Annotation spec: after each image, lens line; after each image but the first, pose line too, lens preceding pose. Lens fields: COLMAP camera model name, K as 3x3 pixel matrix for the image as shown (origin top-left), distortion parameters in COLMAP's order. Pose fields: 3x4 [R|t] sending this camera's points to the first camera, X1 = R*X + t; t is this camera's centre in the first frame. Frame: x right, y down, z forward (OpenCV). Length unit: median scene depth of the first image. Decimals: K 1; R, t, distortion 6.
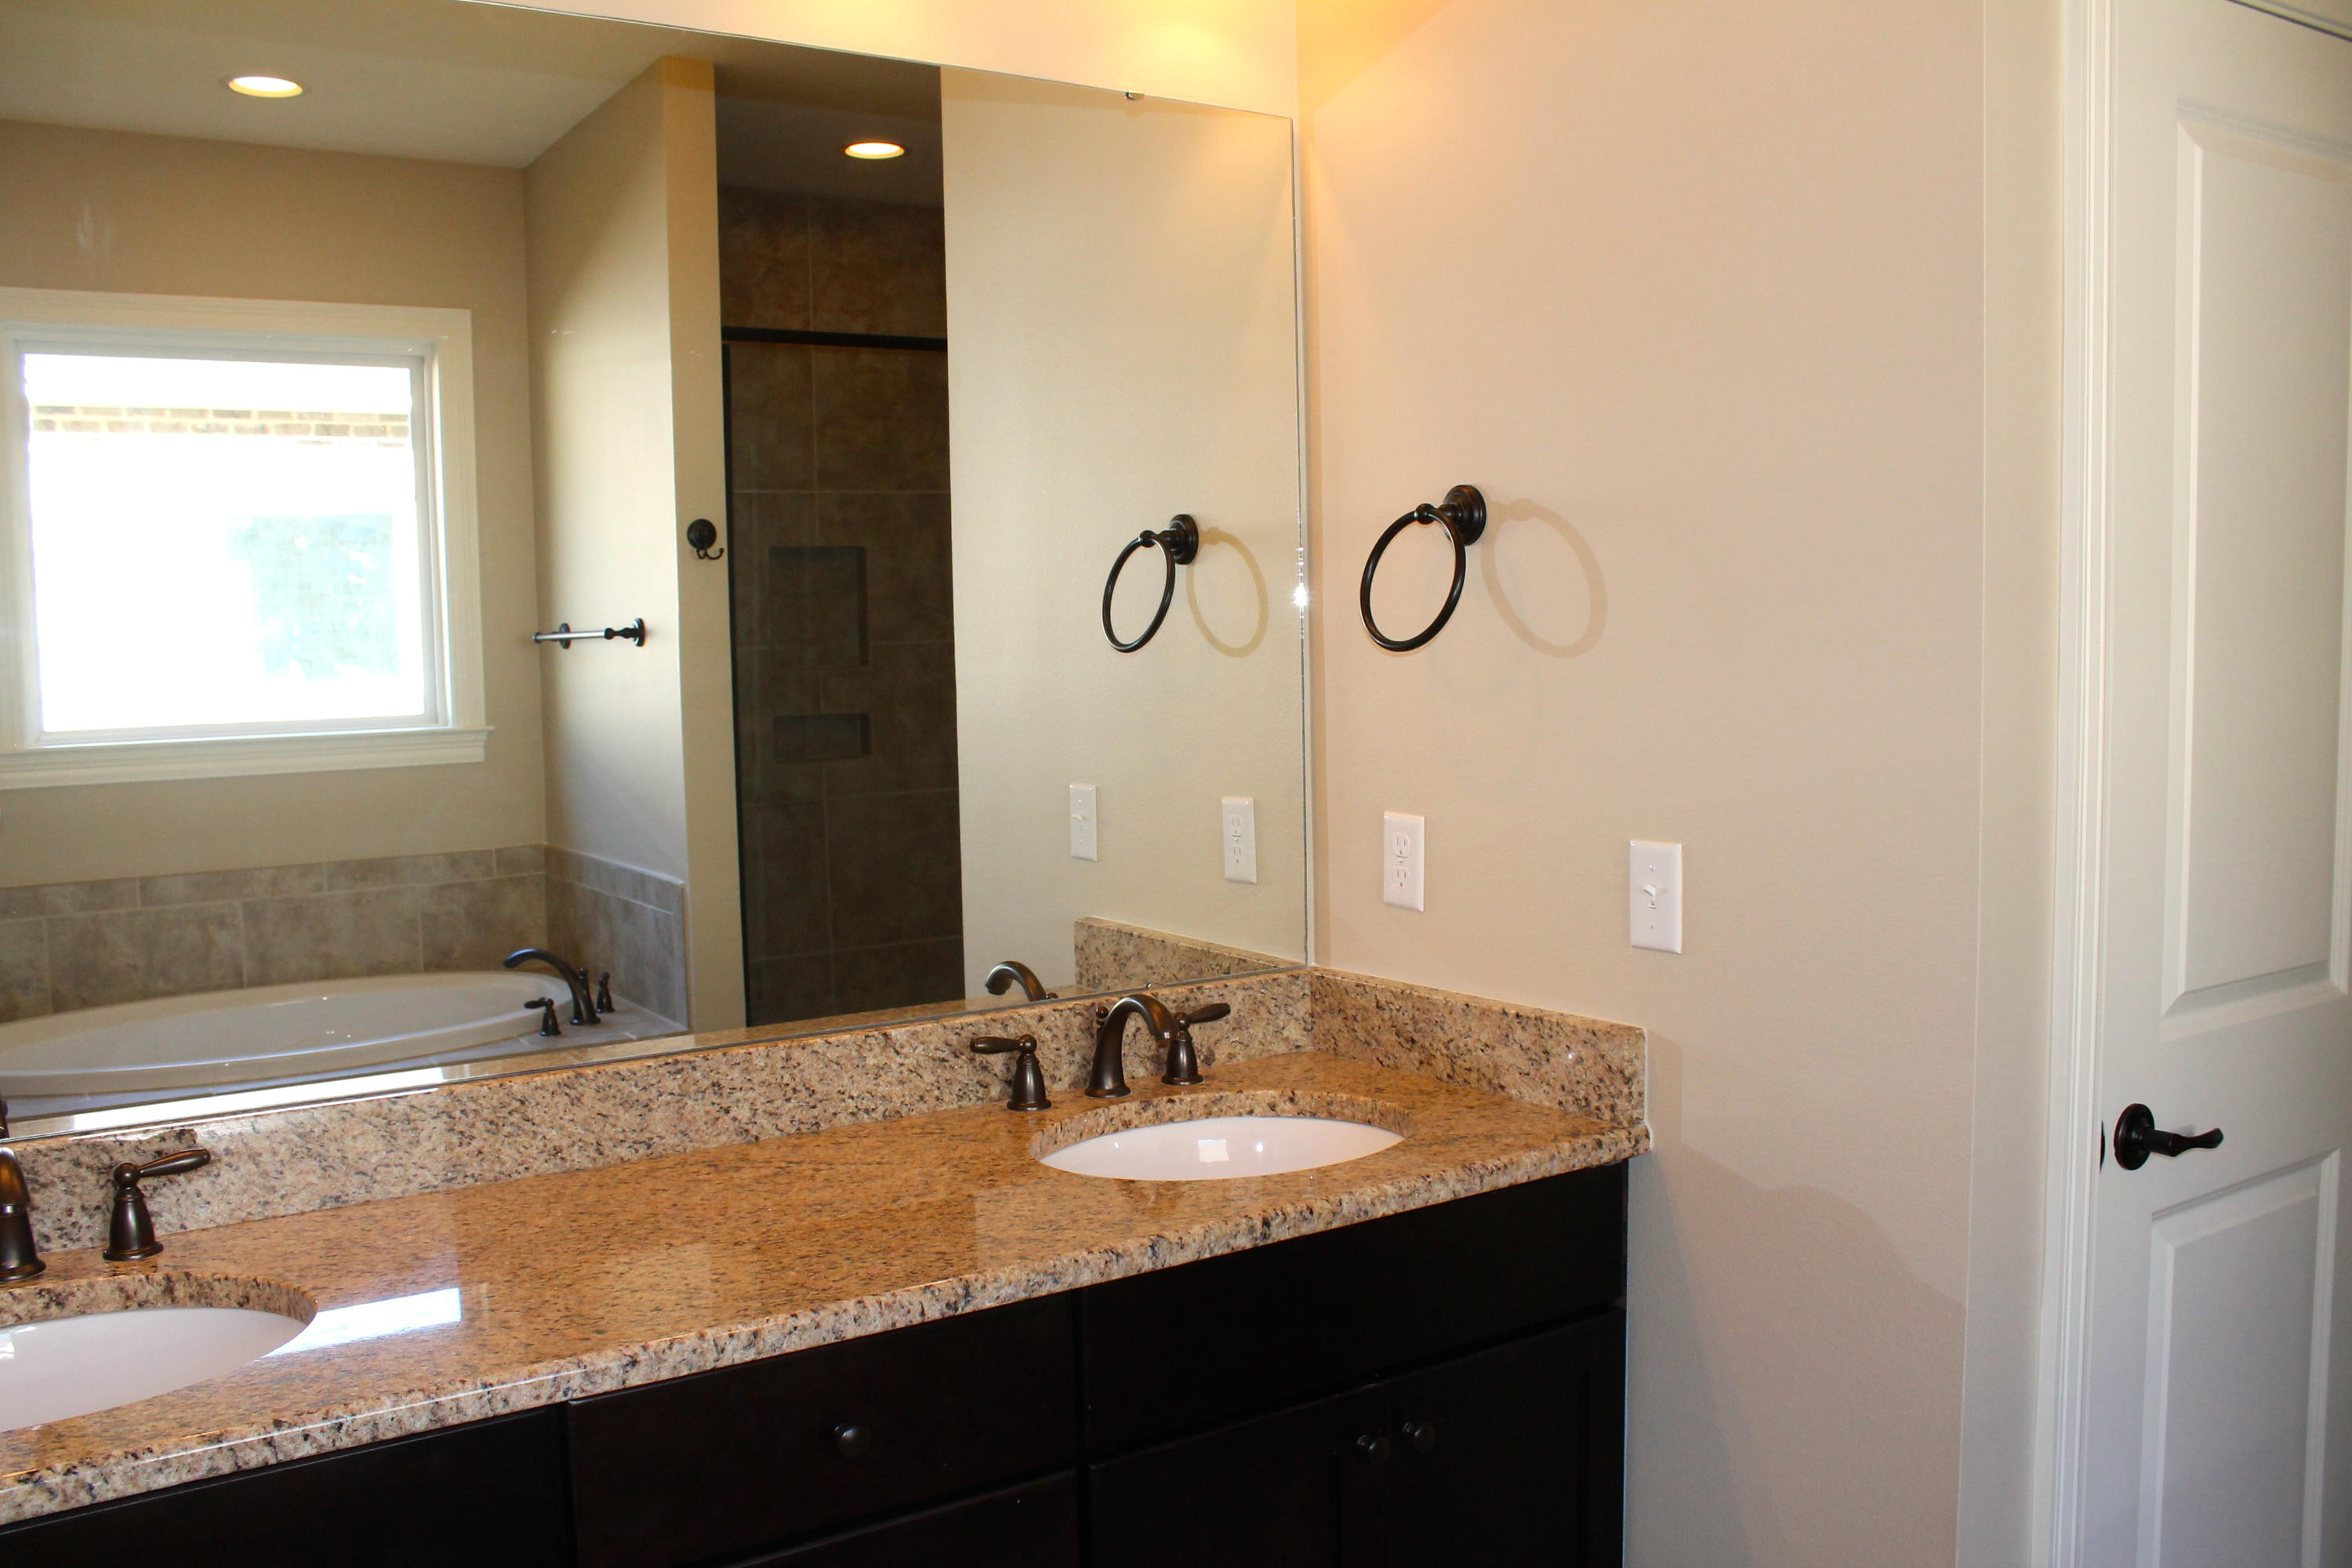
lens RADIAL K [[2021.3, 0, 1164.4], [0, 2021.3, 796.4], [0, 0, 1]] dist [-0.139939, 0.099072]
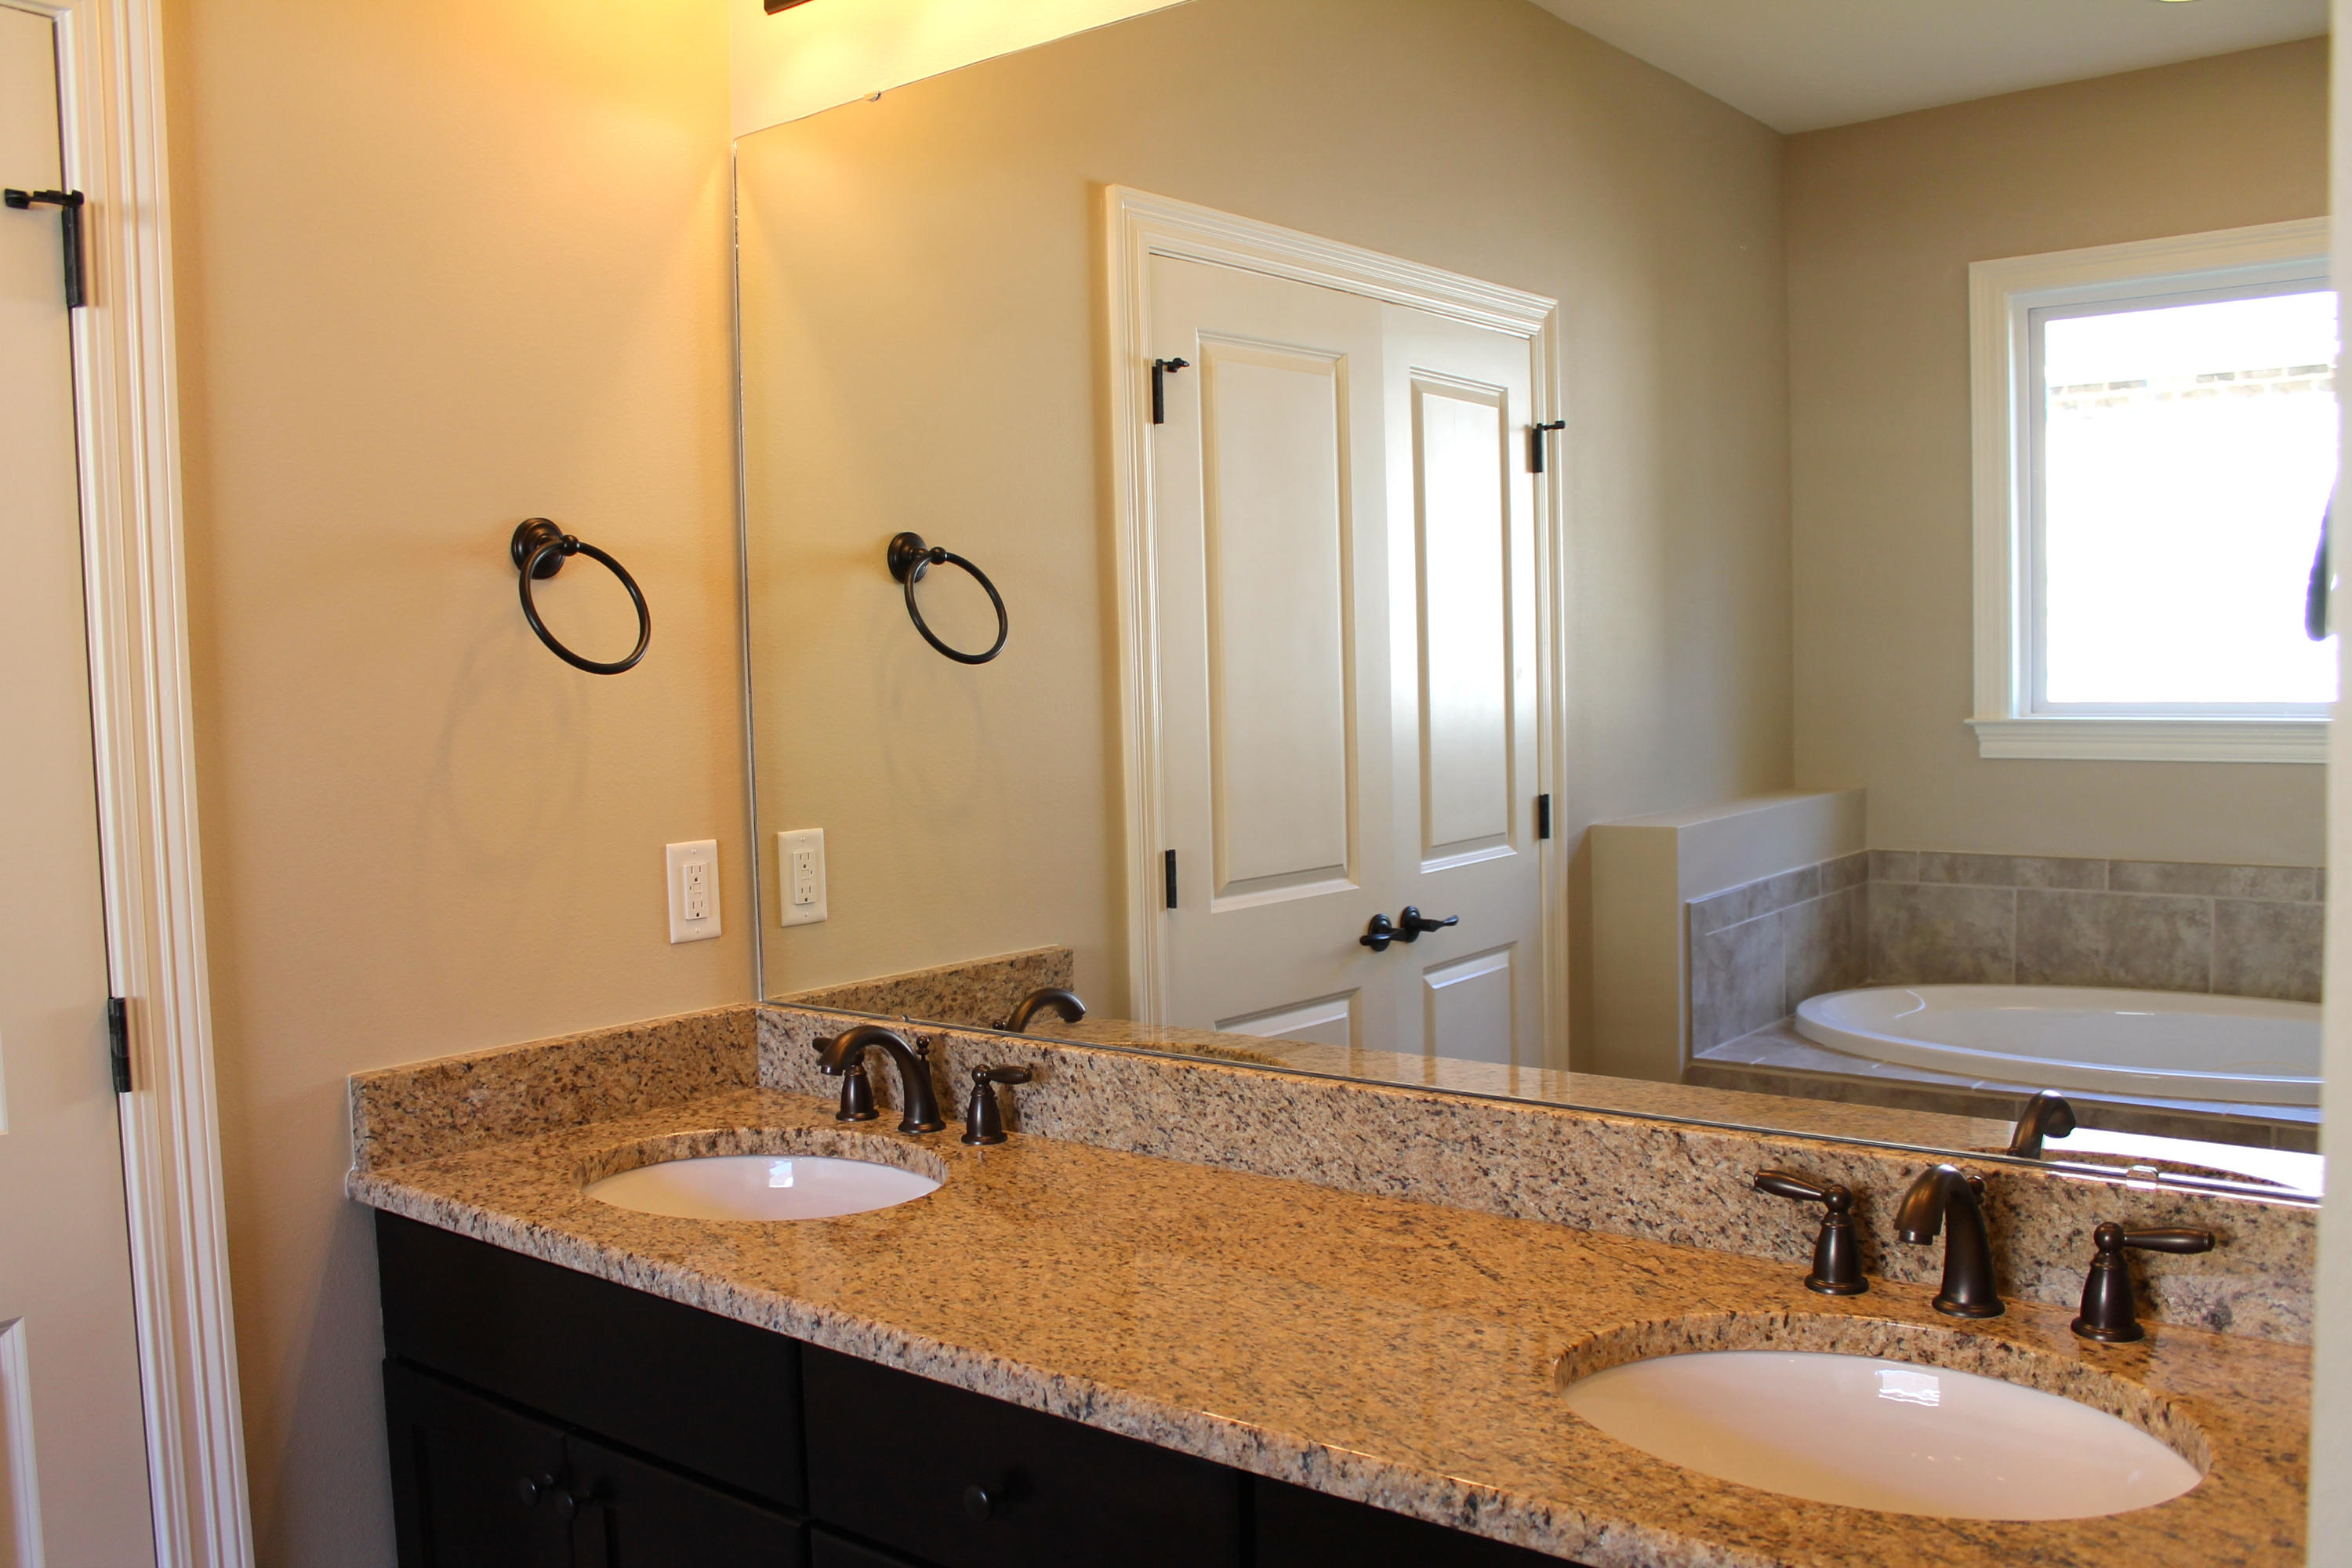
lens RADIAL K [[2021.3, 0, 1157.5], [0, 2021.3, 788.6], [0, 0, 1]] dist [-0.139939, 0.099072]
pose [[0.290589, 0.075162, -0.953891, 0.542825], [-0.058867, 0.996426, 0.060581, -0.051018], [0.955035, 0.038548, 0.293975, 0.593924]]
